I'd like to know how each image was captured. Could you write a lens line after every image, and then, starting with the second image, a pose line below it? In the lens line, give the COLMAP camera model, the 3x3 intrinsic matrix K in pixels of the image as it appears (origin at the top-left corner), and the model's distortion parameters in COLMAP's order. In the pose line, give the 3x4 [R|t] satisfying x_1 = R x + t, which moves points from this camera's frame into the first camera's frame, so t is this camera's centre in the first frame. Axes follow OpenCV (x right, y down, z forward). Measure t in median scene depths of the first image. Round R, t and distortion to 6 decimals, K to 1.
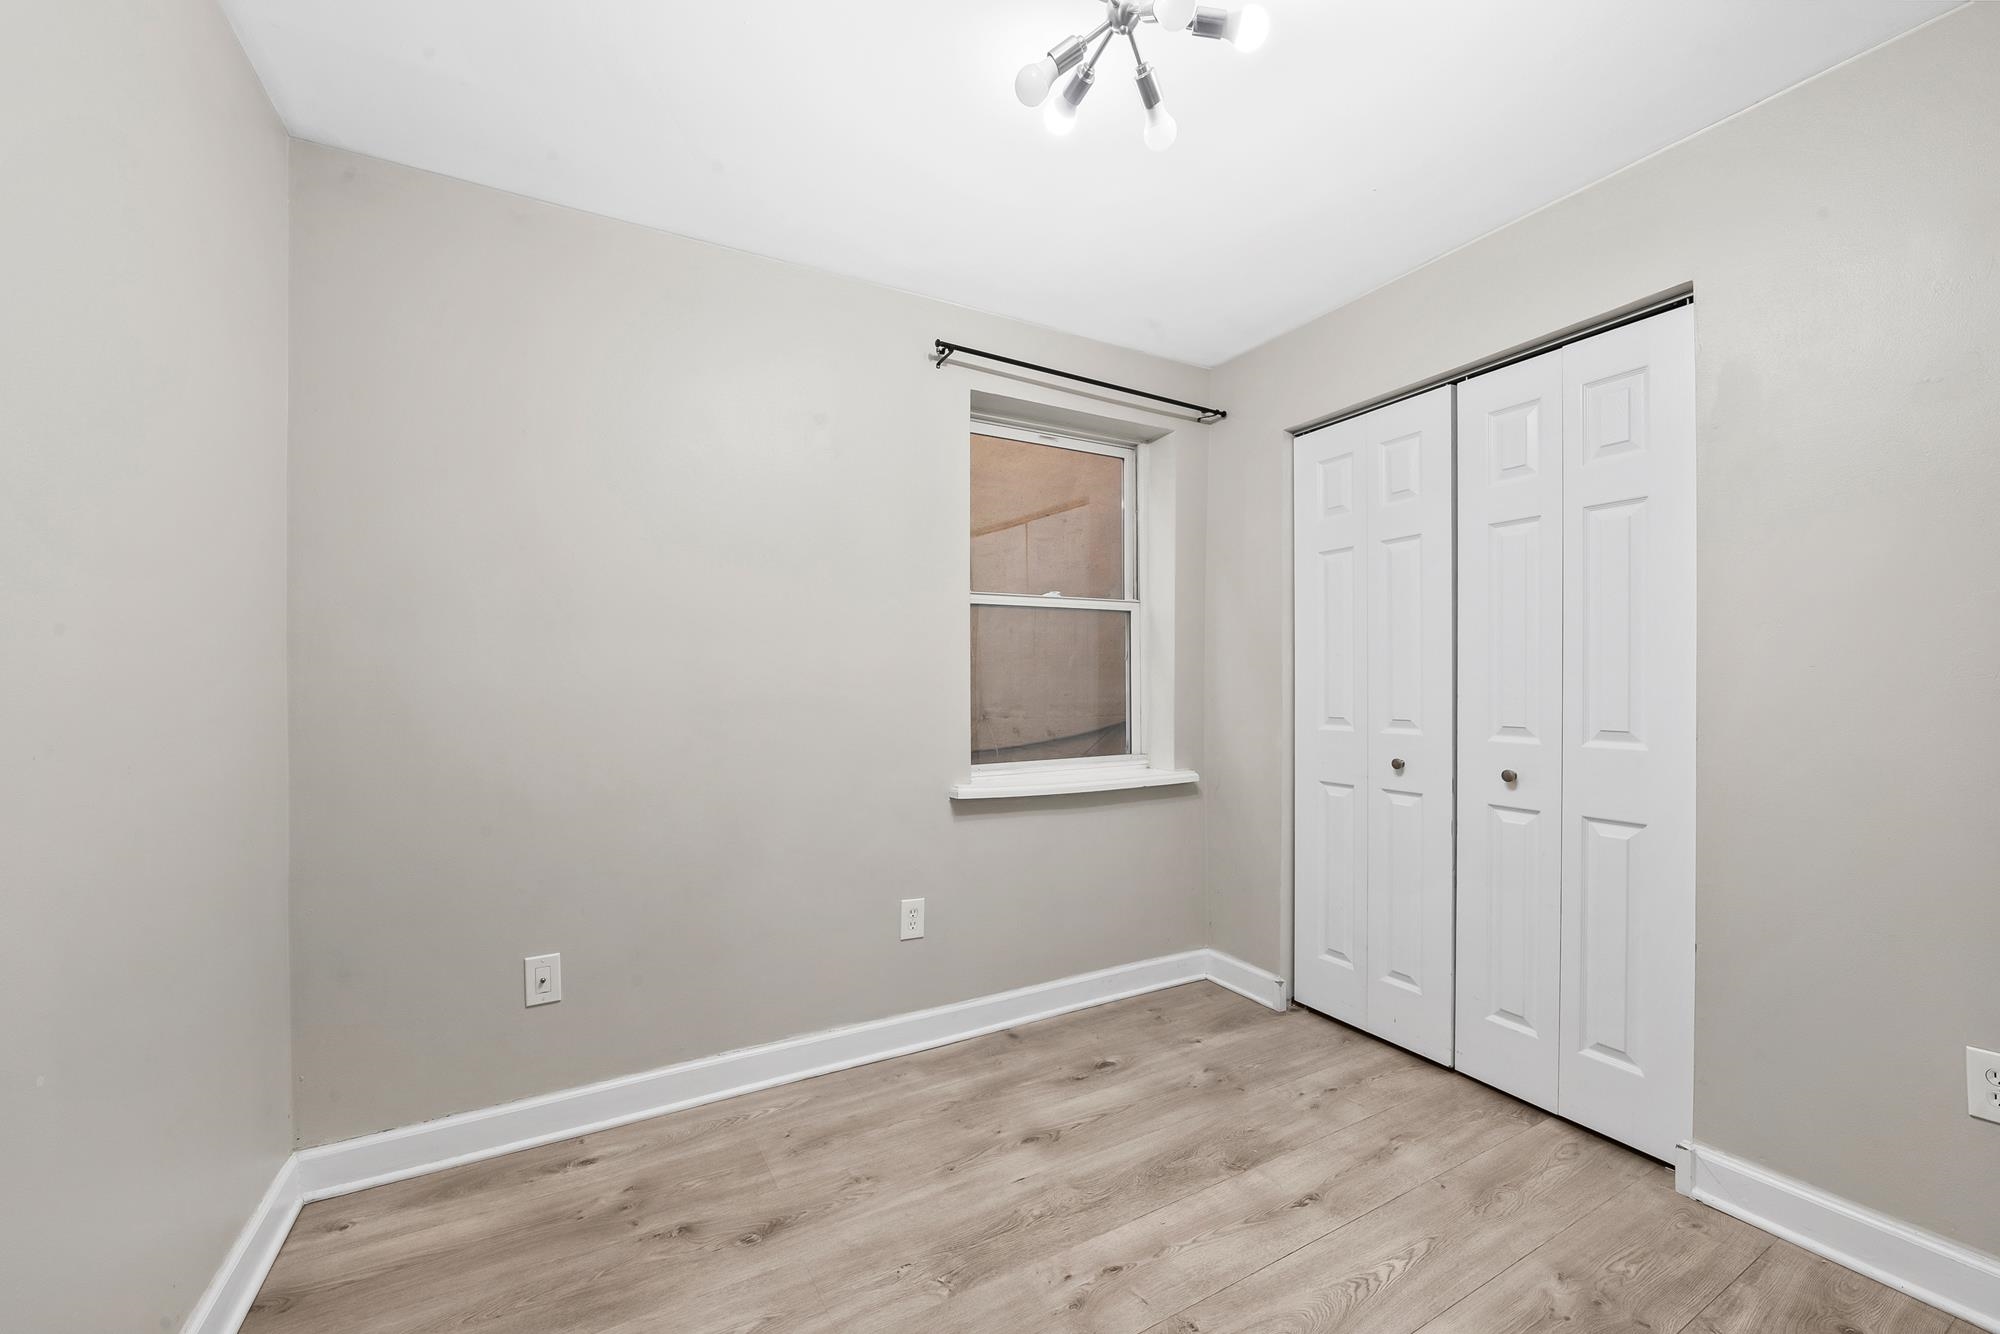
lens RADIAL K [[807.5, 0, 998.4], [0, 807.5, 685.6], [0, 0, 1]] dist [-0.005627, -0.001836]
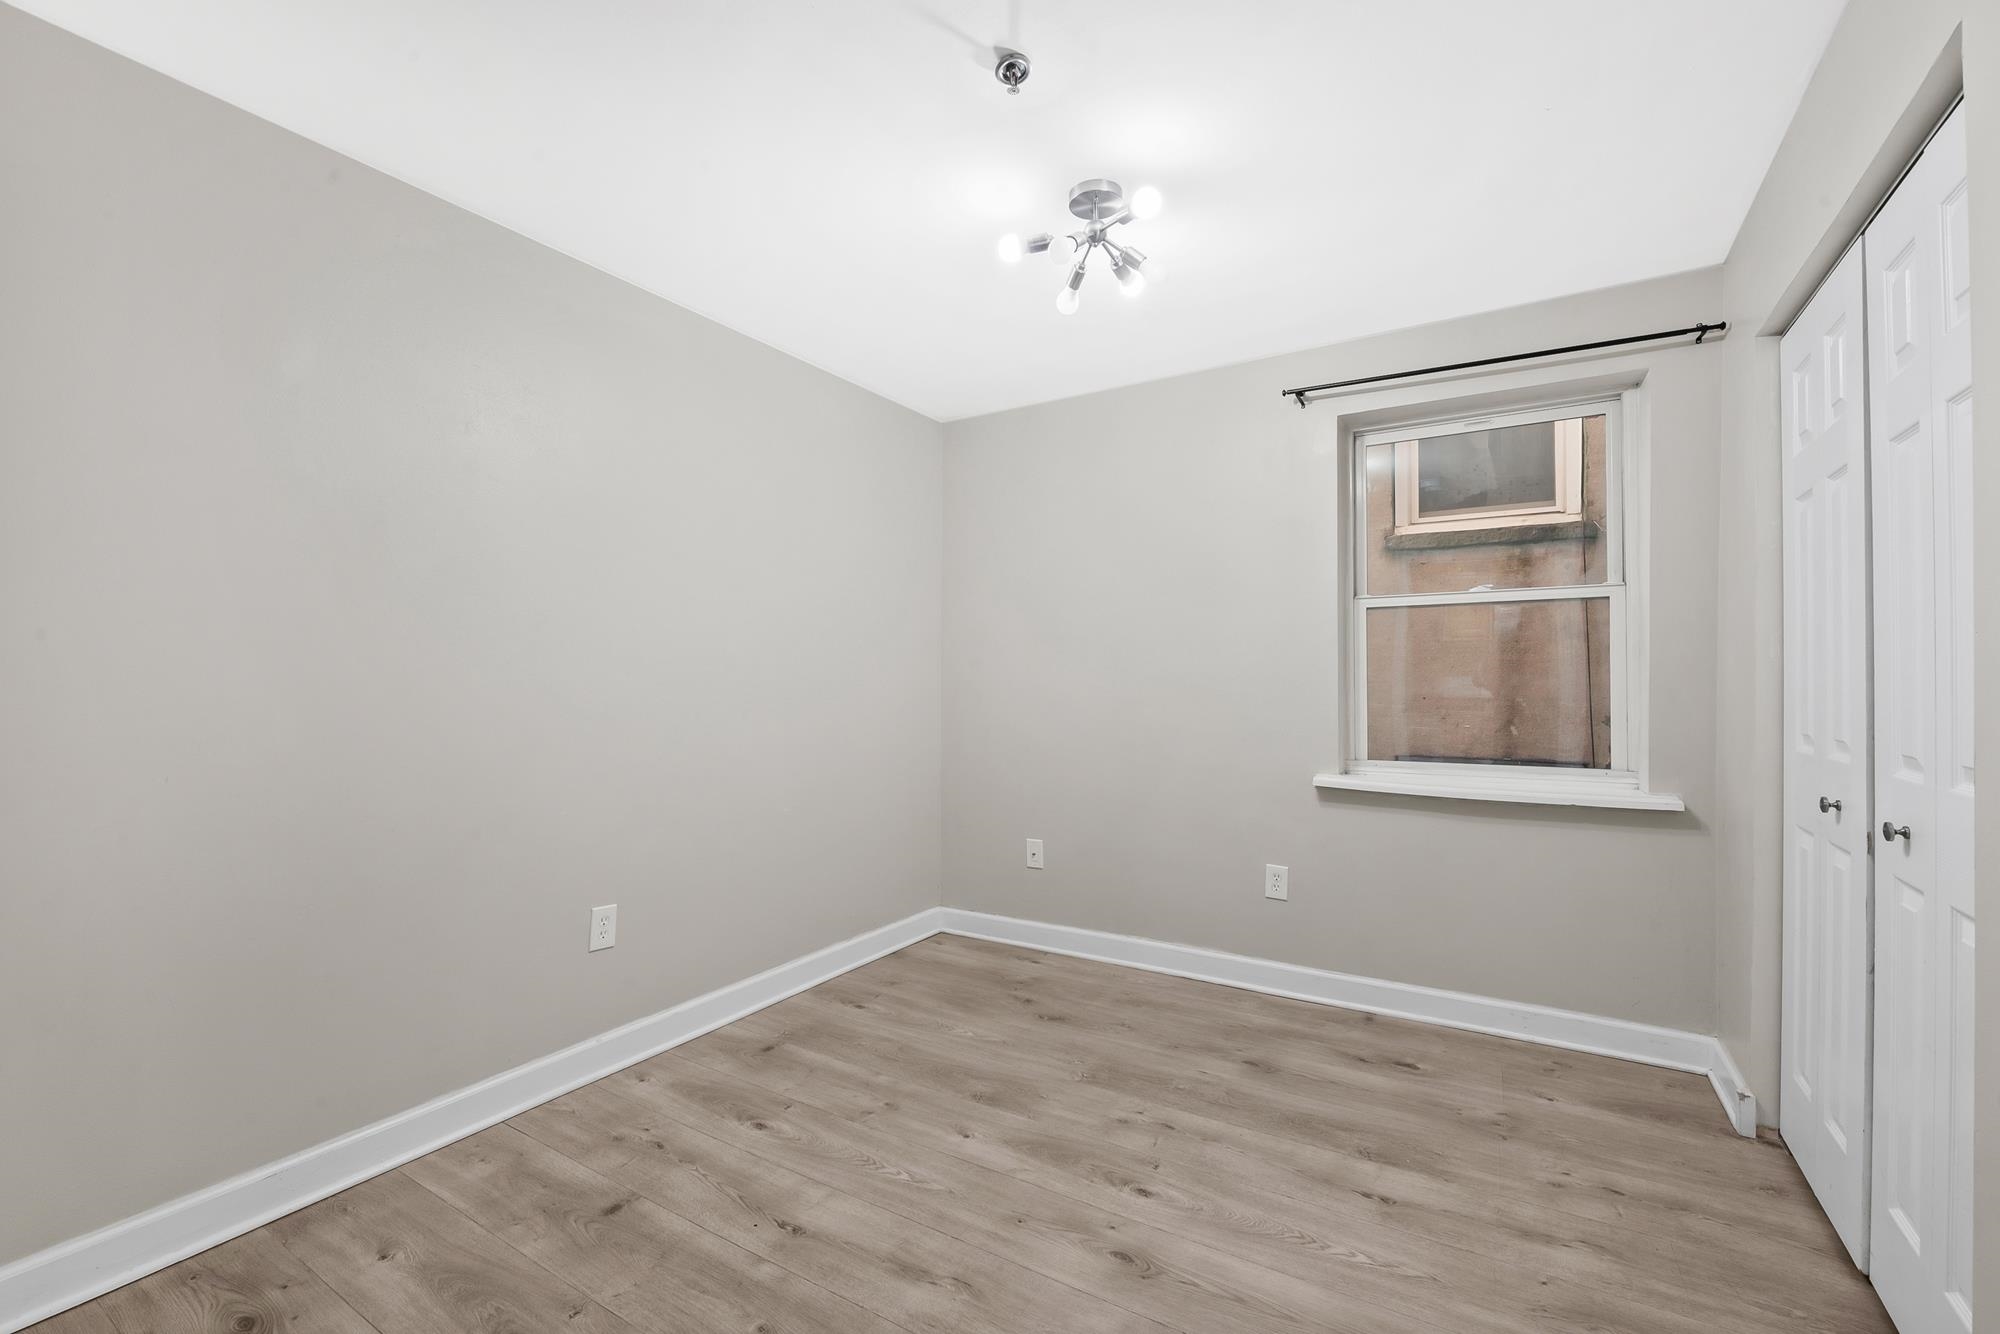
lens RADIAL K [[807.5, 0, 991.1], [0, 807.5, 666.3], [0, 0, 1]] dist [-0.005627, -0.001836]
pose [[0.490577, -0.012338, -0.871311, 0.839392], [-0.002602, 0.999875, -0.015623, -0.008719], [0.871394, 0.009931, 0.490483, 0.061407]]
